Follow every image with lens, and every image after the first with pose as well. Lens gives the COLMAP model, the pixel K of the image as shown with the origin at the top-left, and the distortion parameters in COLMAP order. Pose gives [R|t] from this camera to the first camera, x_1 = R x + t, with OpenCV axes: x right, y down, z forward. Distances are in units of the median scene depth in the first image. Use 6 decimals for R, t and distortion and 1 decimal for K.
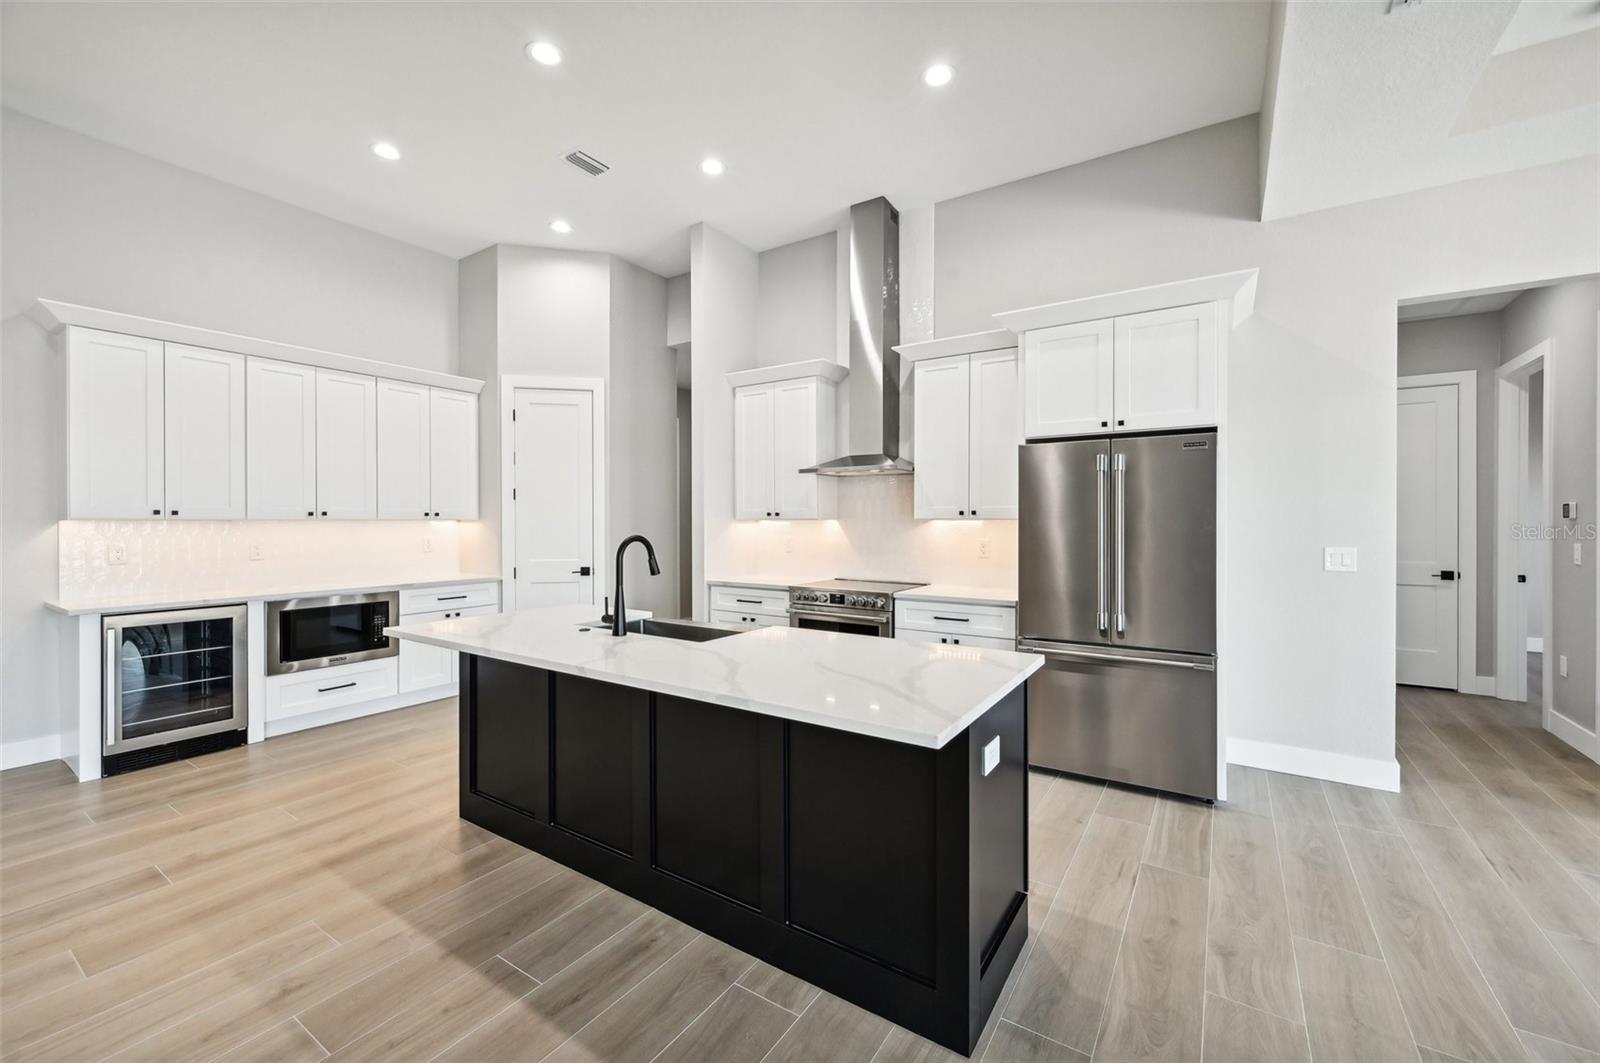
lens RADIAL K [[645.8, 0, 798.8], [0, 645.8, 524.6], [0, 0, 1]] dist [0.000749, 0.000086]
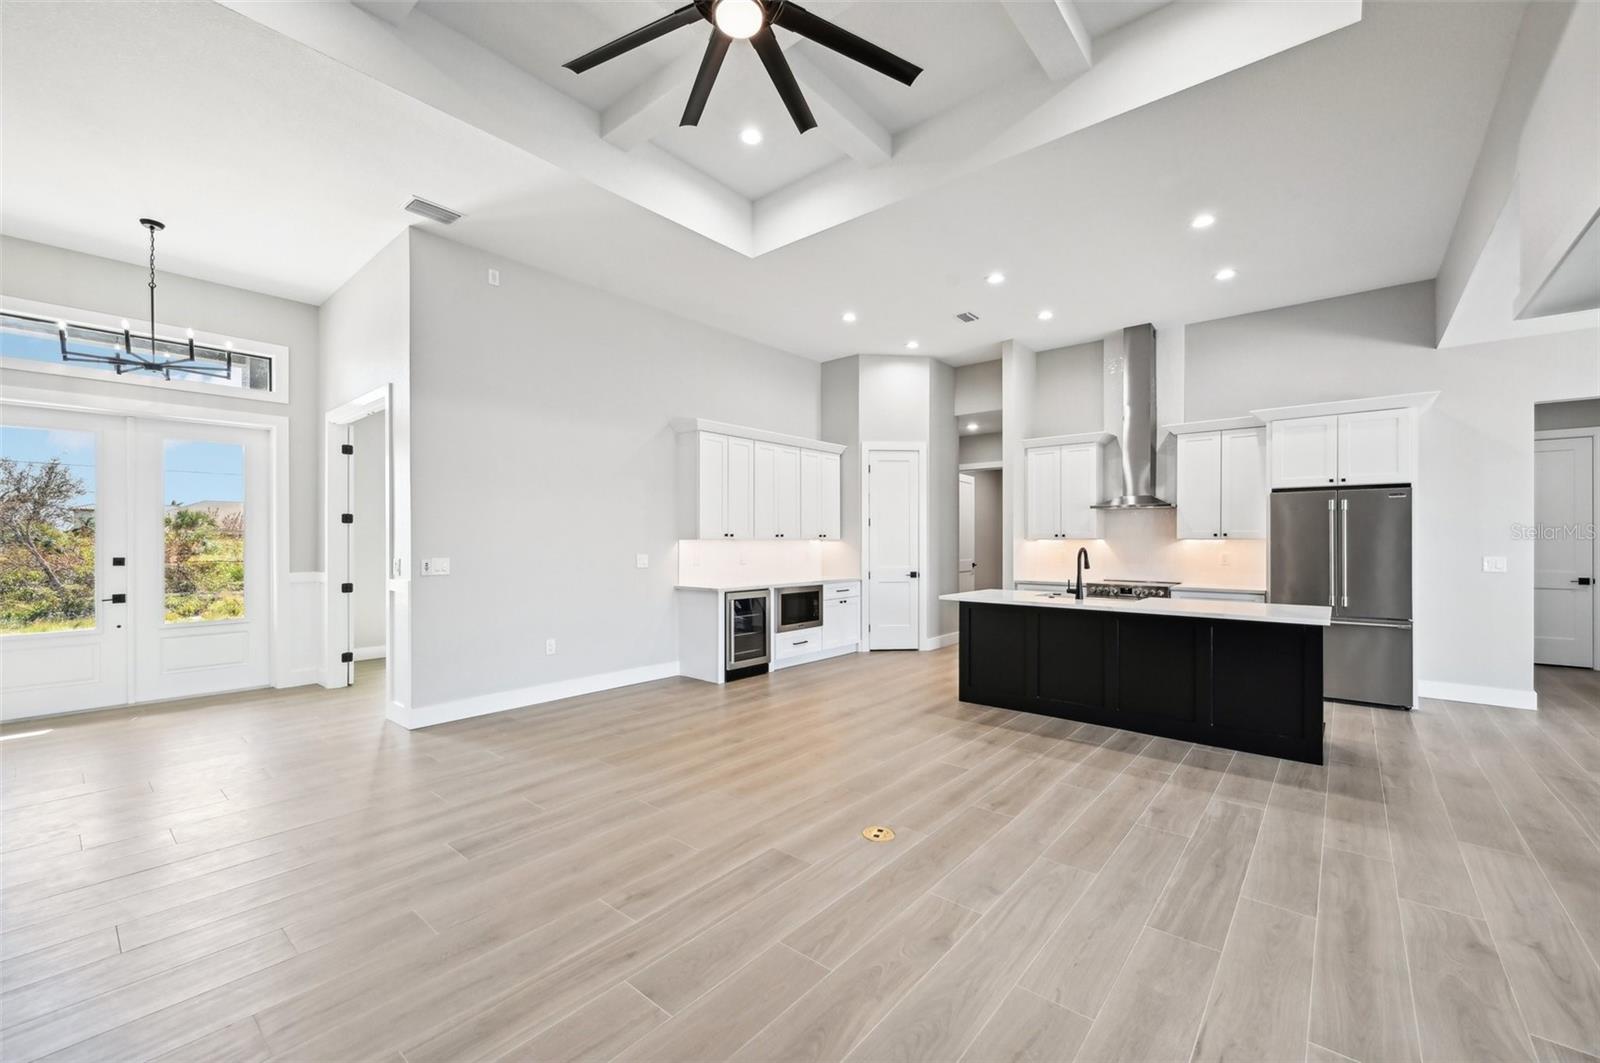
lens RADIAL K [[646.3, 0, 801.4], [0, 646.3, 539.8], [0, 0, 1]] dist [0.000195, -0.000201]
pose [[0.992896, 0.000285, -0.118985, -0.536980], [-0.000931, 0.999985, -0.005380, 0.002607], [0.118982, 0.005453, 0.992881, -0.629899]]
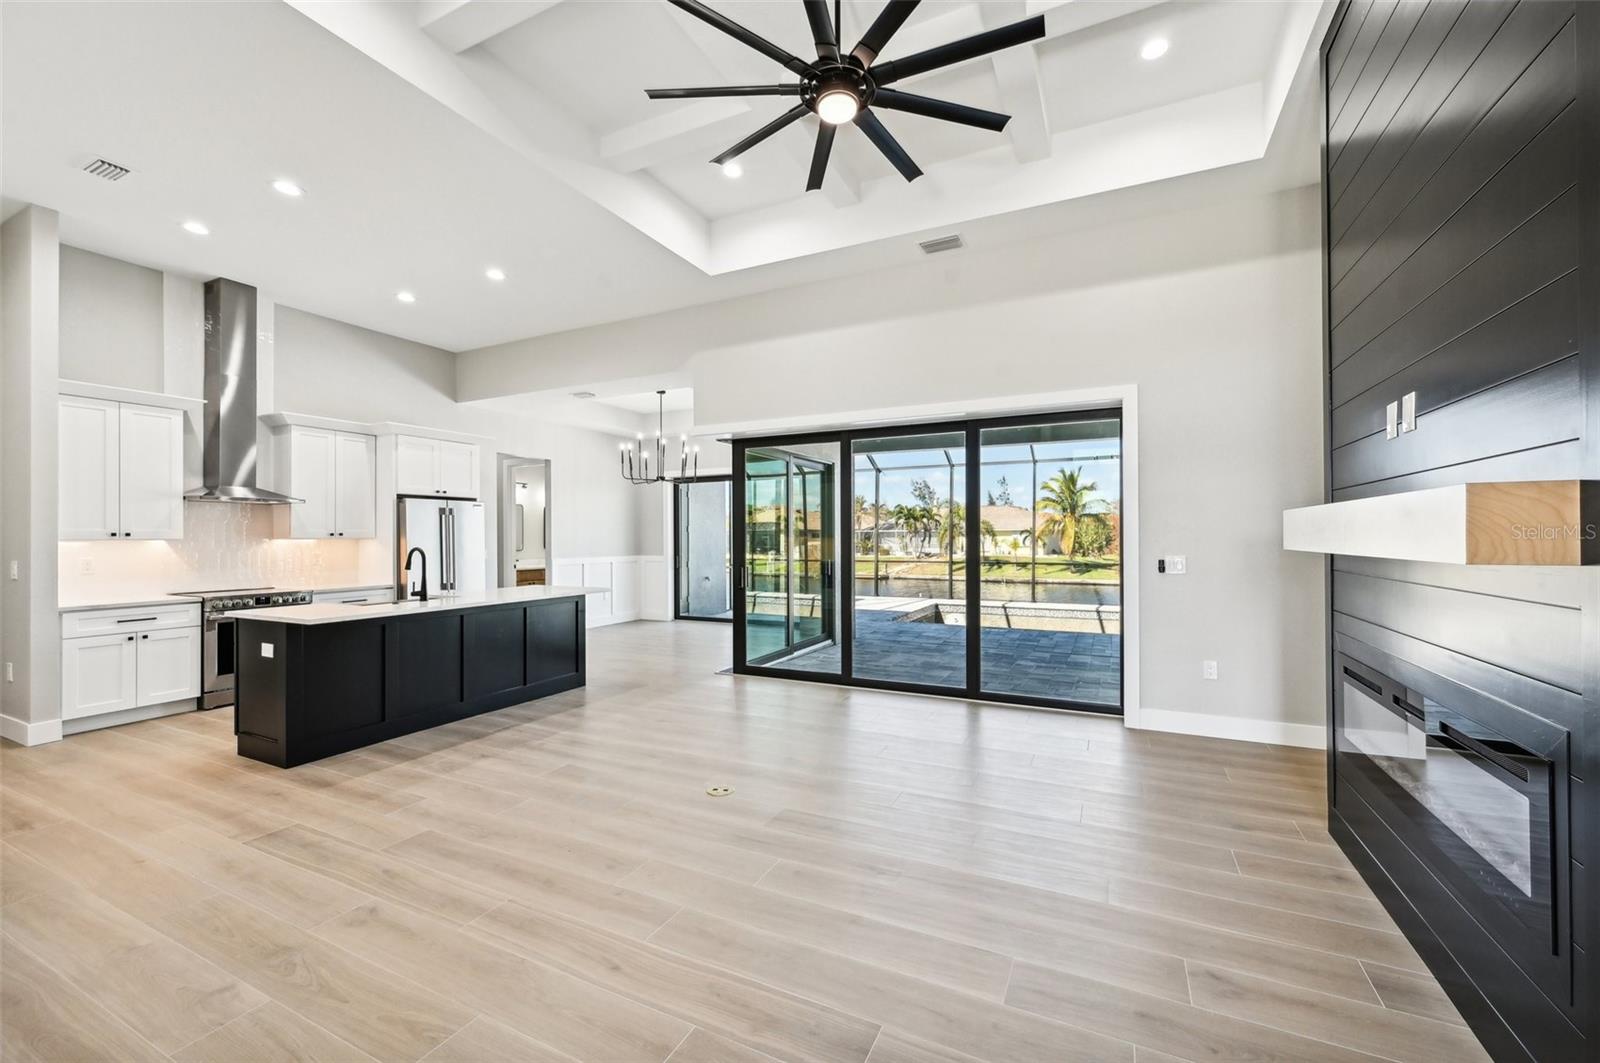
lens RADIAL K [[642.7, 0, 800.0], [0, 642.7, 531.5], [0, 0, 1]] dist [-0.000829, -0.000025]
pose [[-0.121478, 0.007663, 0.992565, -1.378393], [0.011482, 0.999914, -0.006314, -0.002833], [-0.992528, 0.010630, -0.121555, 0.092581]]
